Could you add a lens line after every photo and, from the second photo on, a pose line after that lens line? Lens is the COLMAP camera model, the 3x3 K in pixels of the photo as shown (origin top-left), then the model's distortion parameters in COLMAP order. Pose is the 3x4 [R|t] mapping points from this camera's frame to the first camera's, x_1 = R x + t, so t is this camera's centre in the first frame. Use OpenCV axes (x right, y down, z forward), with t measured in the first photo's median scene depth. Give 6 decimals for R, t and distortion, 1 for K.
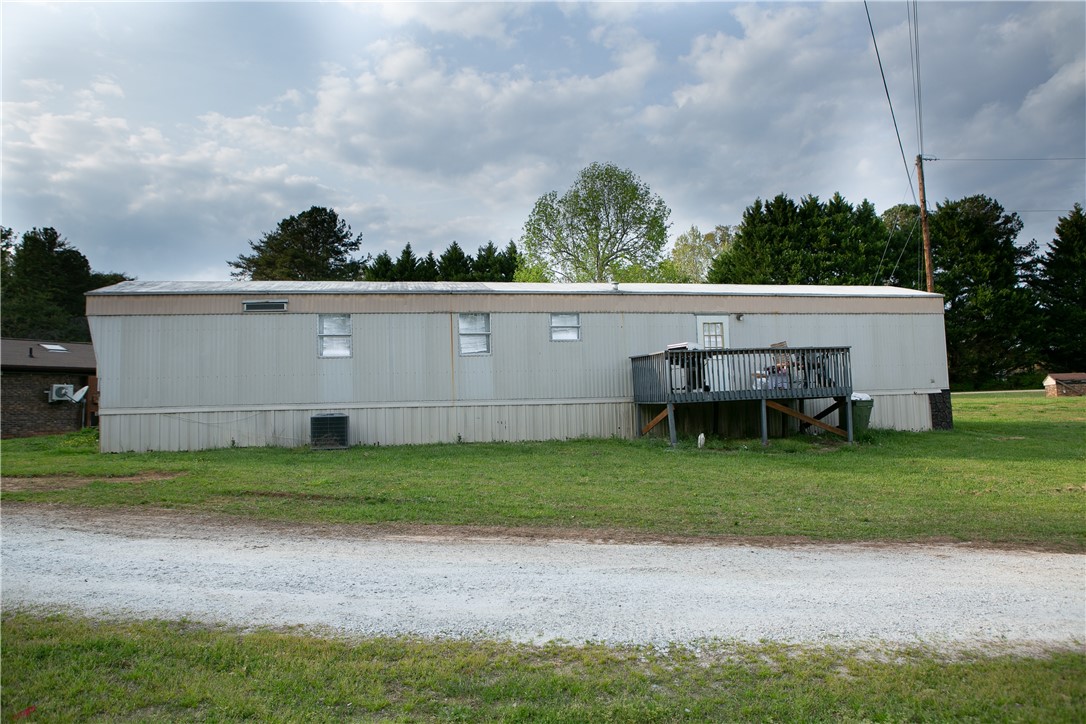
lens RADIAL K [[765.3, 0, 543.0], [0, 765.3, 362.0], [0, 0, 1]] dist [-0.045416, 0.004231]
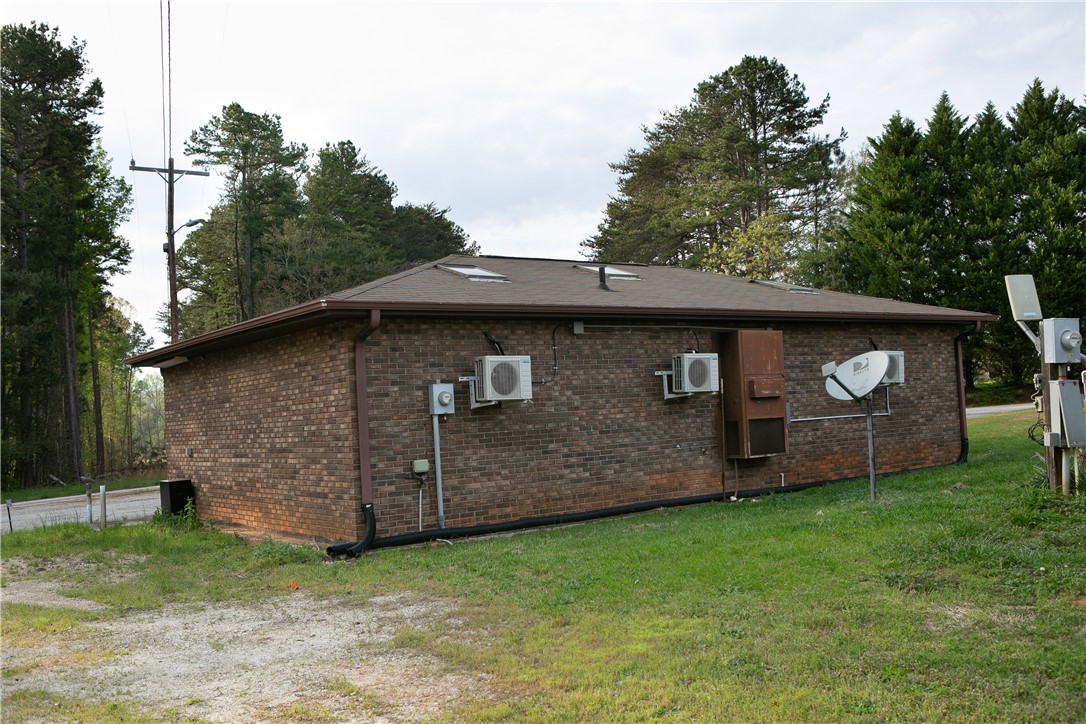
lens RADIAL K [[1113.9, 0, 543.0], [0, 1113.9, 362.0], [0, 0, 1]] dist [-0.005813, -0.000719]
pose [[0.930169, -0.029458, -0.365947, -0.136967], [0.042762, 0.998684, 0.028299, 0.003956], [0.364632, -0.041971, 0.930205, 0.116271]]
